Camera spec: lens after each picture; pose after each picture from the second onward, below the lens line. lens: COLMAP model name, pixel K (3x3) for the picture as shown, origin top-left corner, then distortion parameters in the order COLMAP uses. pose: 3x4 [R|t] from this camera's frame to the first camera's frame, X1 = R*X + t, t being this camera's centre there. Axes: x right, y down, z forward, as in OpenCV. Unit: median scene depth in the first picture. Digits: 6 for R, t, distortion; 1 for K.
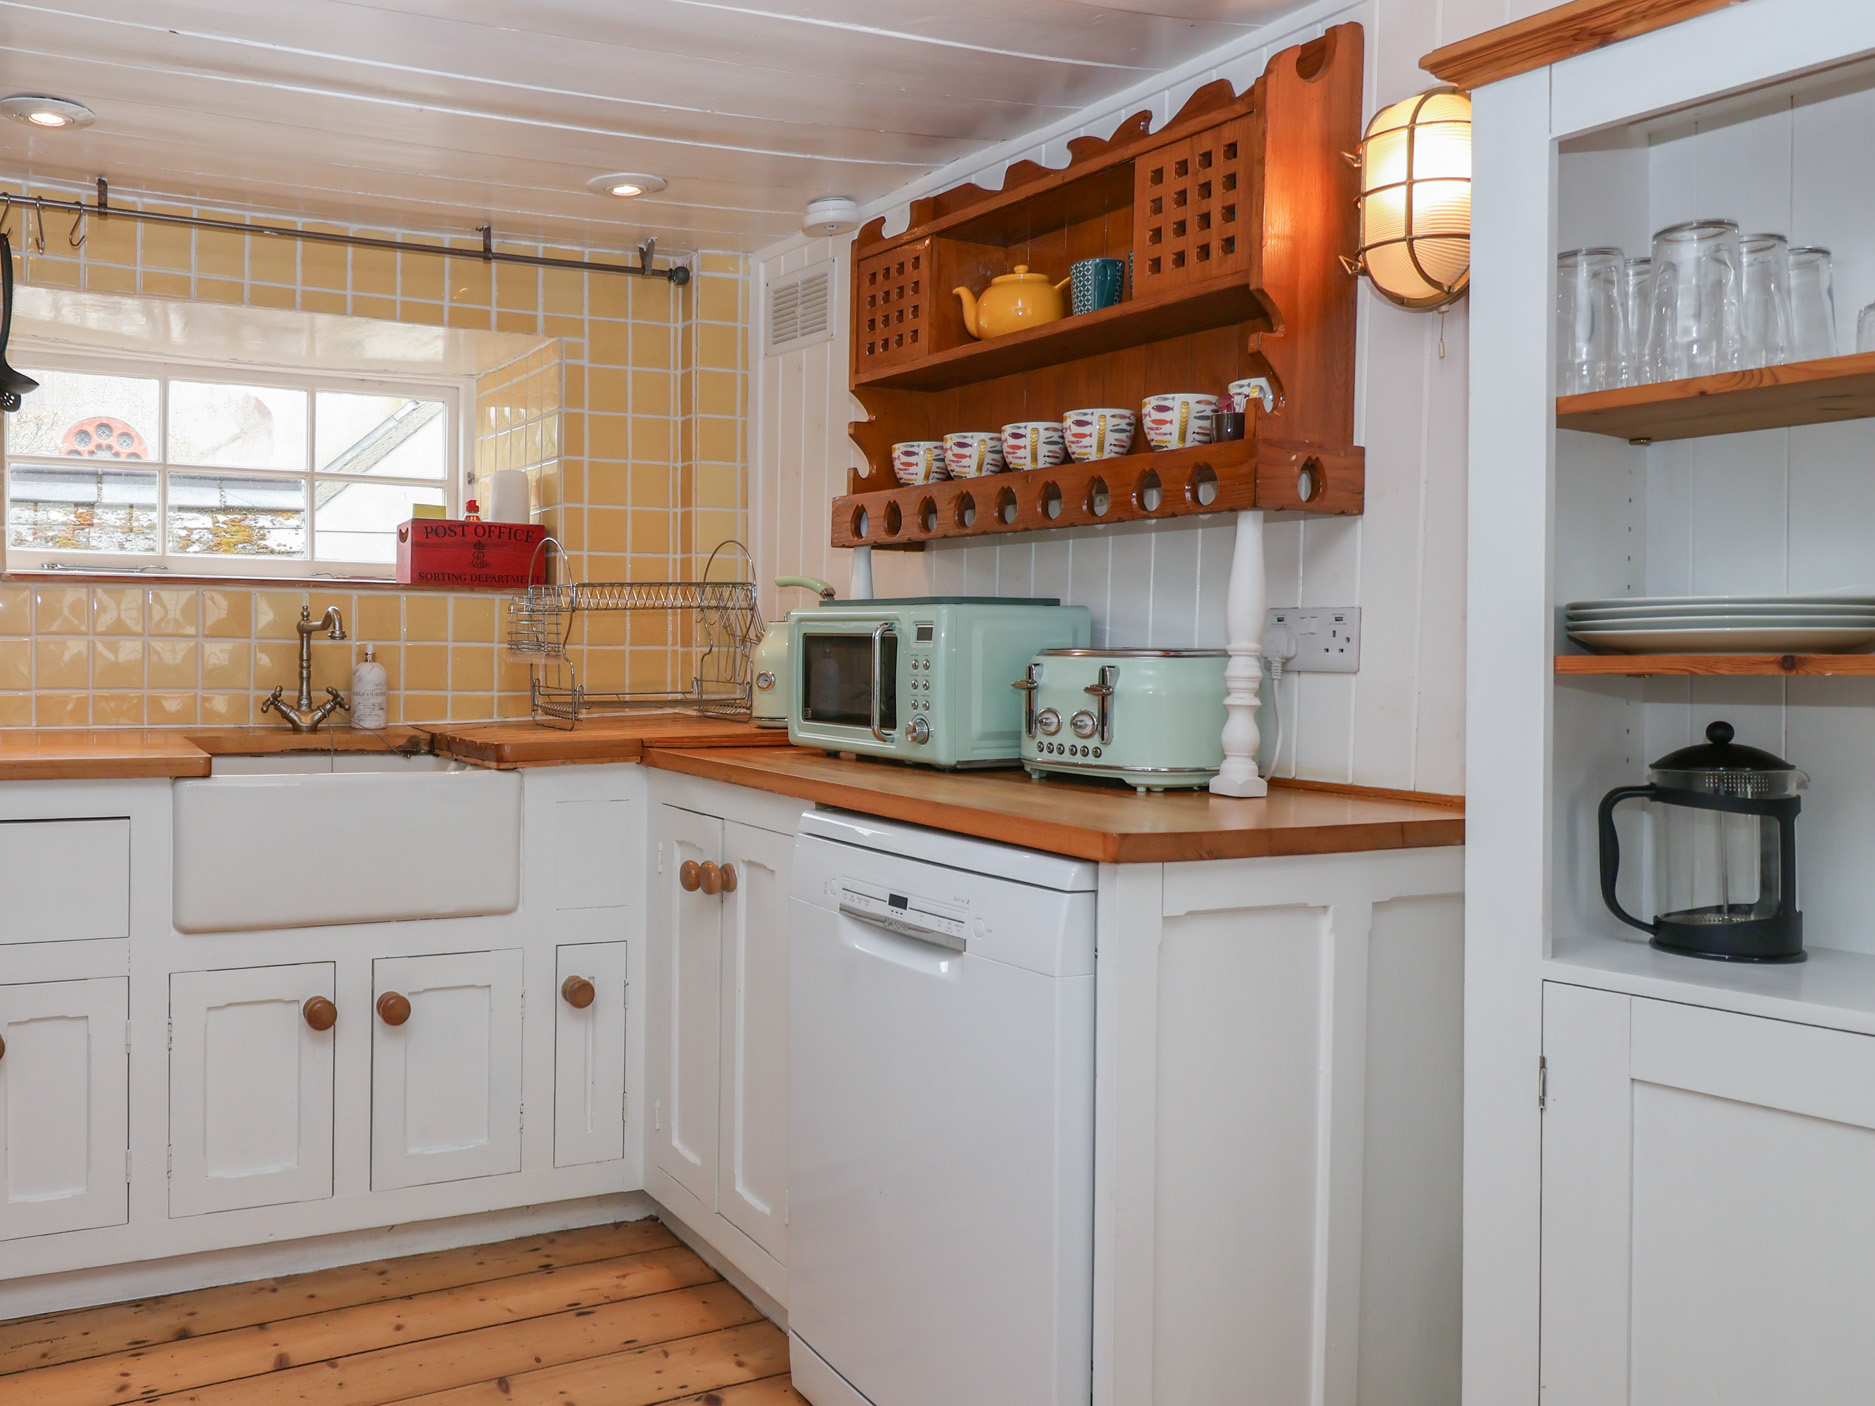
lens RADIAL K [[1509.8, 0, 614.8], [0, 1509.8, 701.3], [0, 0, 1]] dist [0.010377, -0.011251]
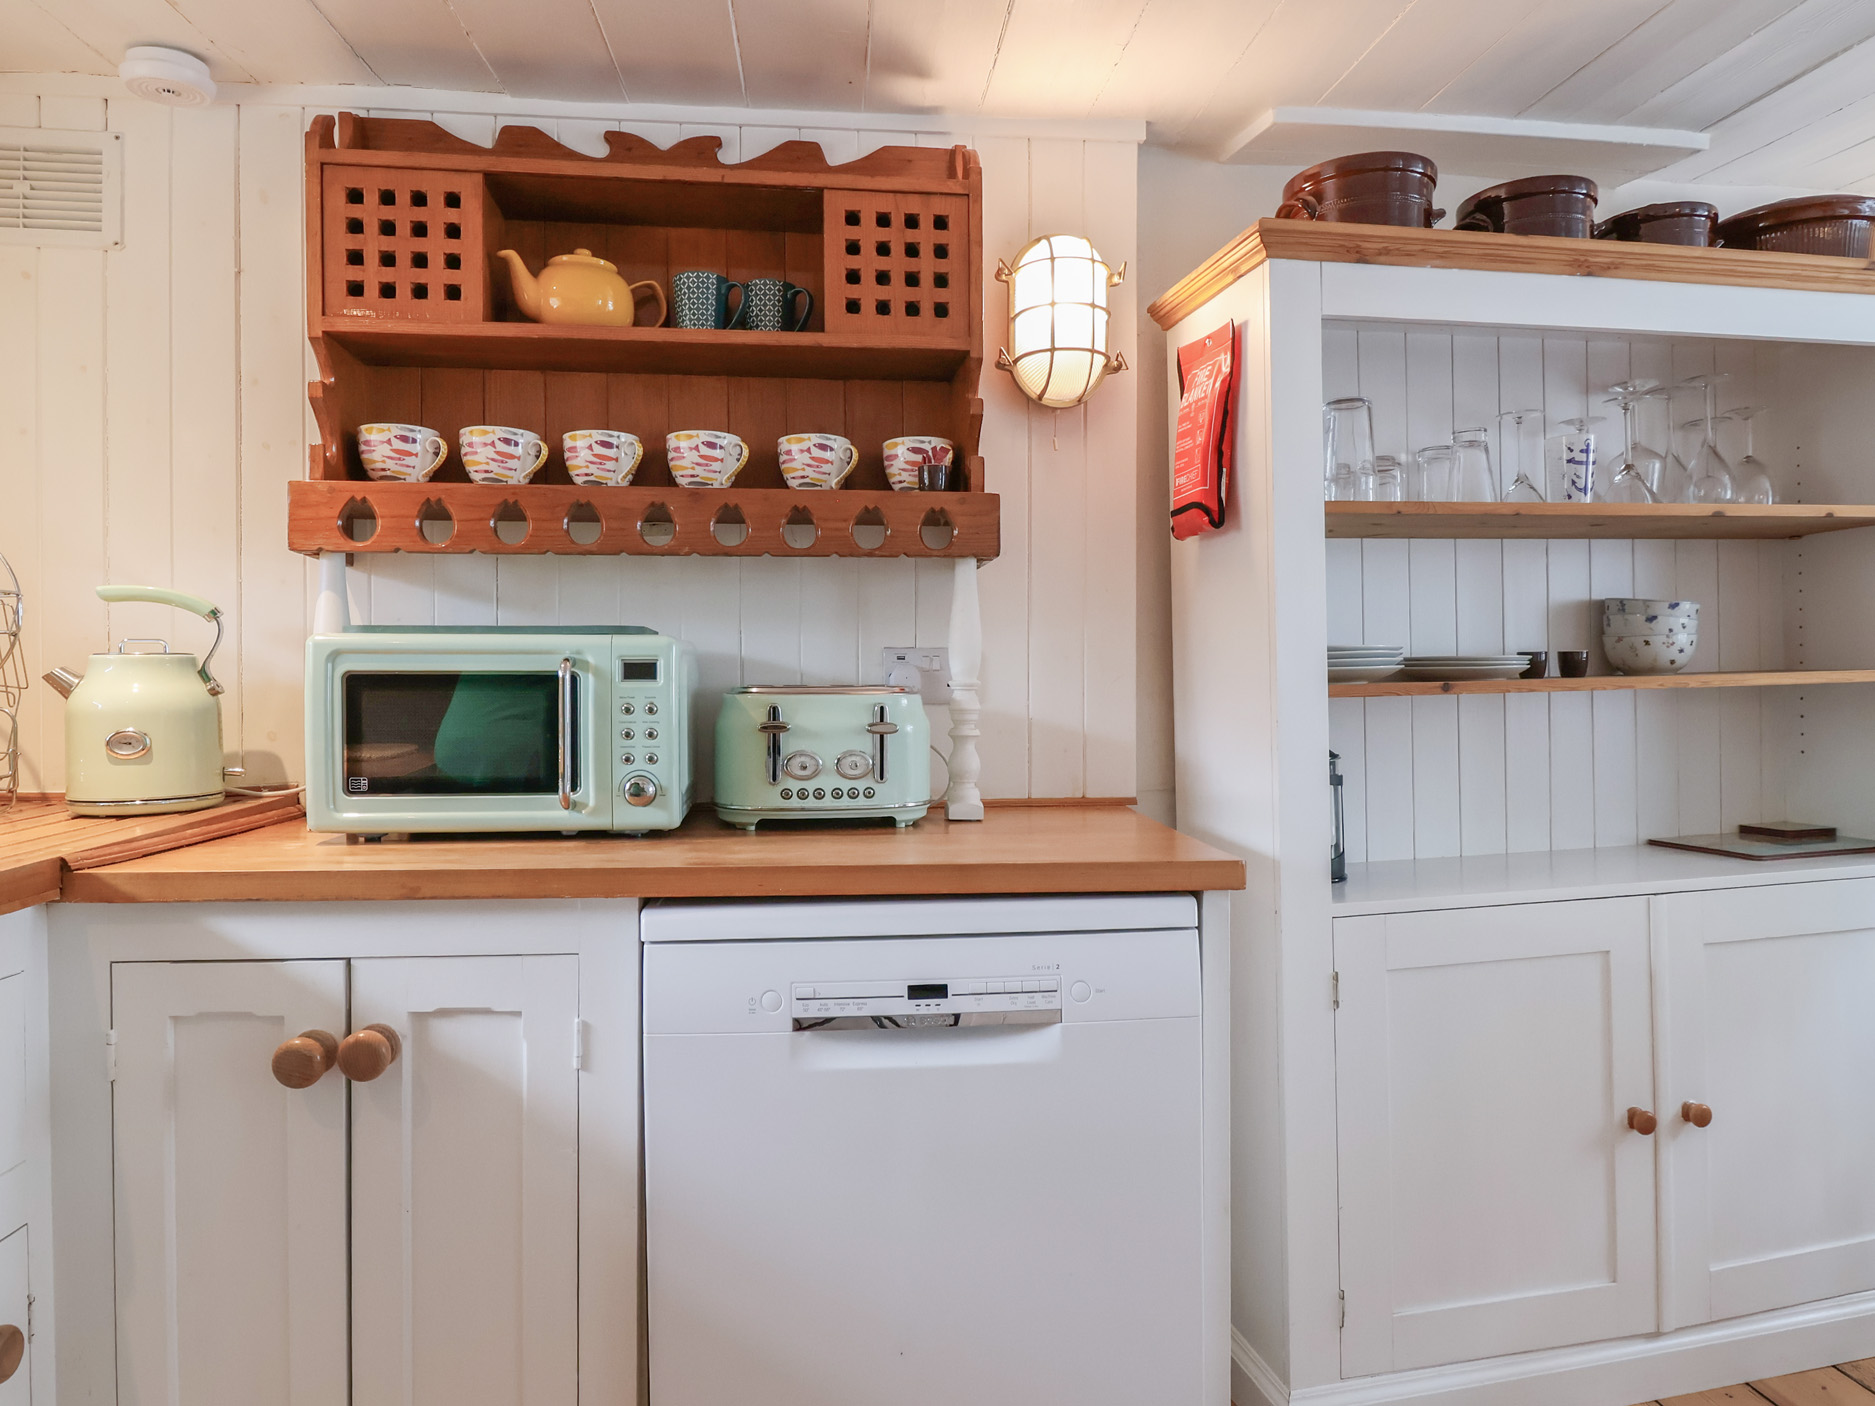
lens RADIAL K [[1206.1, 0, 937.5], [0, 1206.1, 703.0], [0, 0, 1]] dist [0.021615, -0.031790]
pose [[0.318978, -0.023434, 0.947472, -0.336847], [0.045636, 0.998914, 0.009343, -0.024607], [-0.946663, 0.040259, 0.319701, 0.598016]]
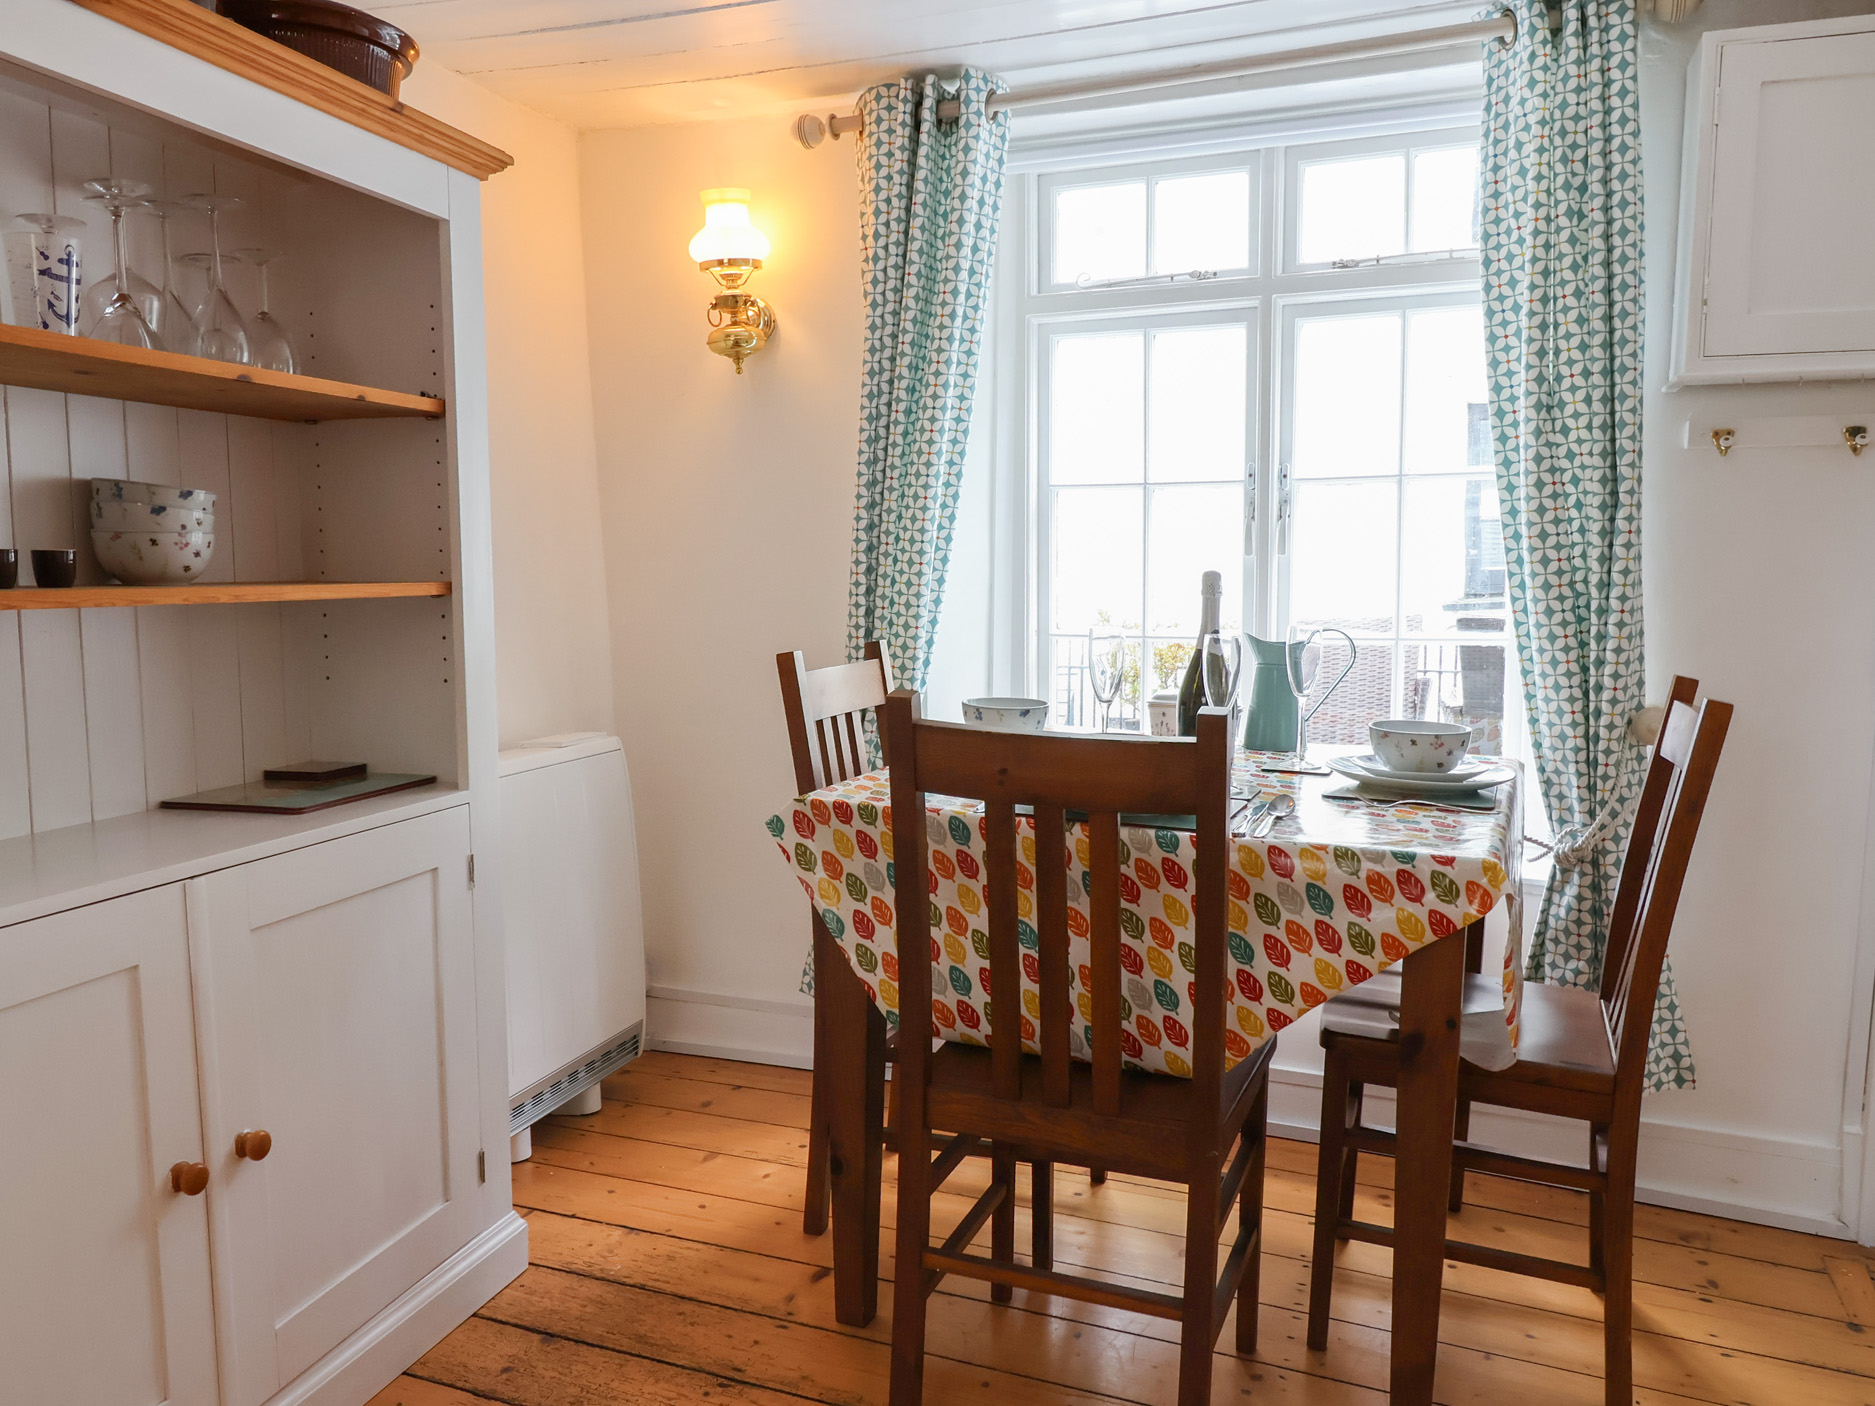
lens RADIAL K [[1456.0, 0, 934.9], [0, 1456.0, 710.3], [0, 0, 1]] dist [0.000263, -0.005734]
pose [[-0.678554, -0.069575, 0.731248, -0.218016], [0.020251, 0.993354, 0.113305, -0.026671], [-0.734271, 0.091692, -0.672635, 0.616438]]
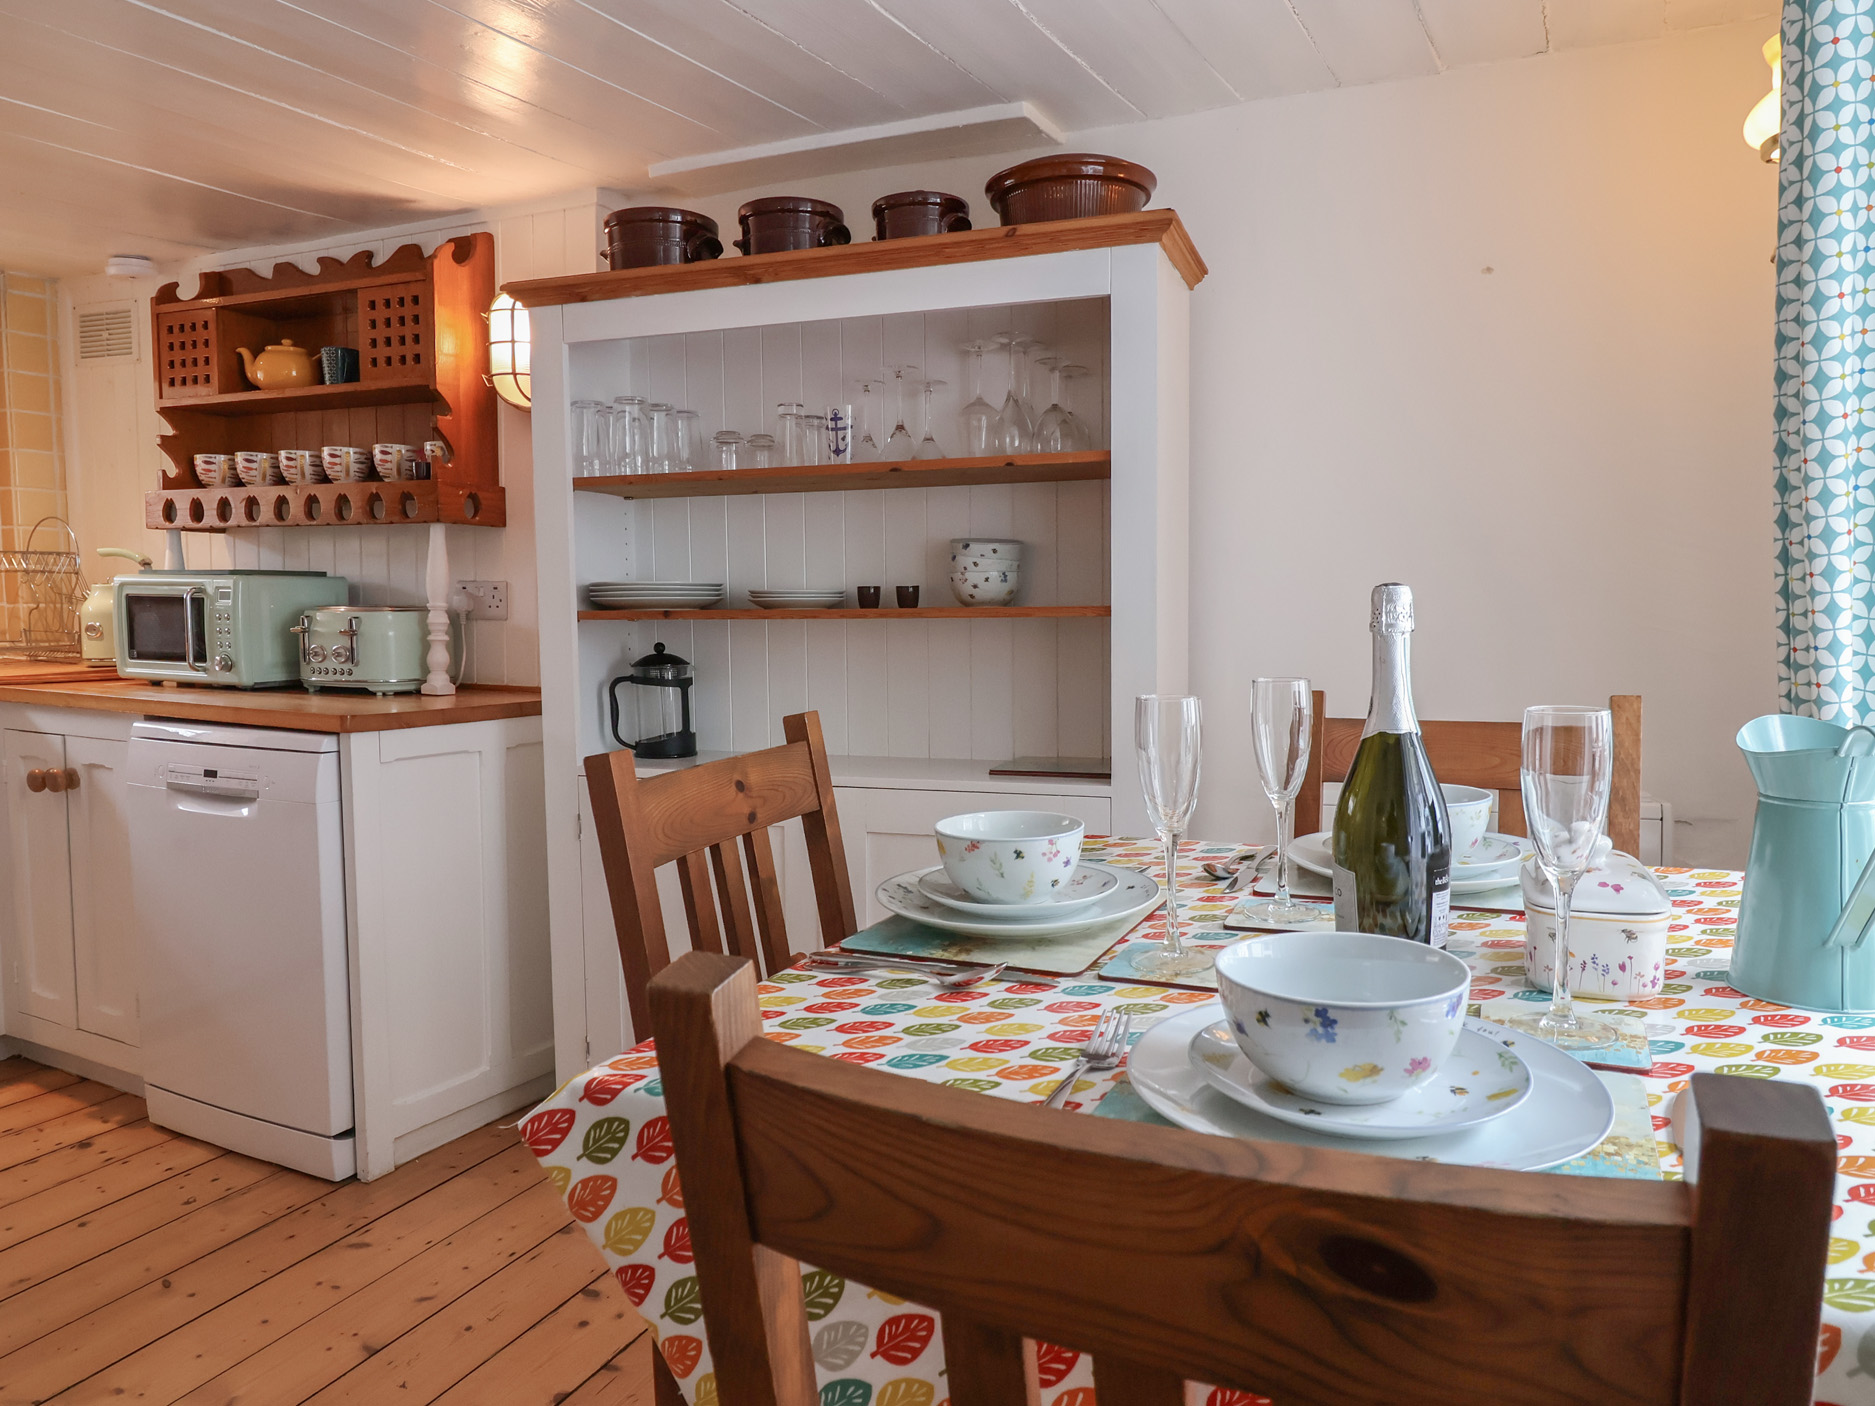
lens RADIAL K [[1277.9, 0, 936.6], [0, 1277.9, 712.2], [0, 0, 1]] dist [0.000290, -0.007167]
pose [[0.771099, -0.056407, 0.634212, -0.047204], [0.022072, 0.997838, 0.061912, 0.005436], [-0.636332, -0.033742, 0.770677, -0.351735]]
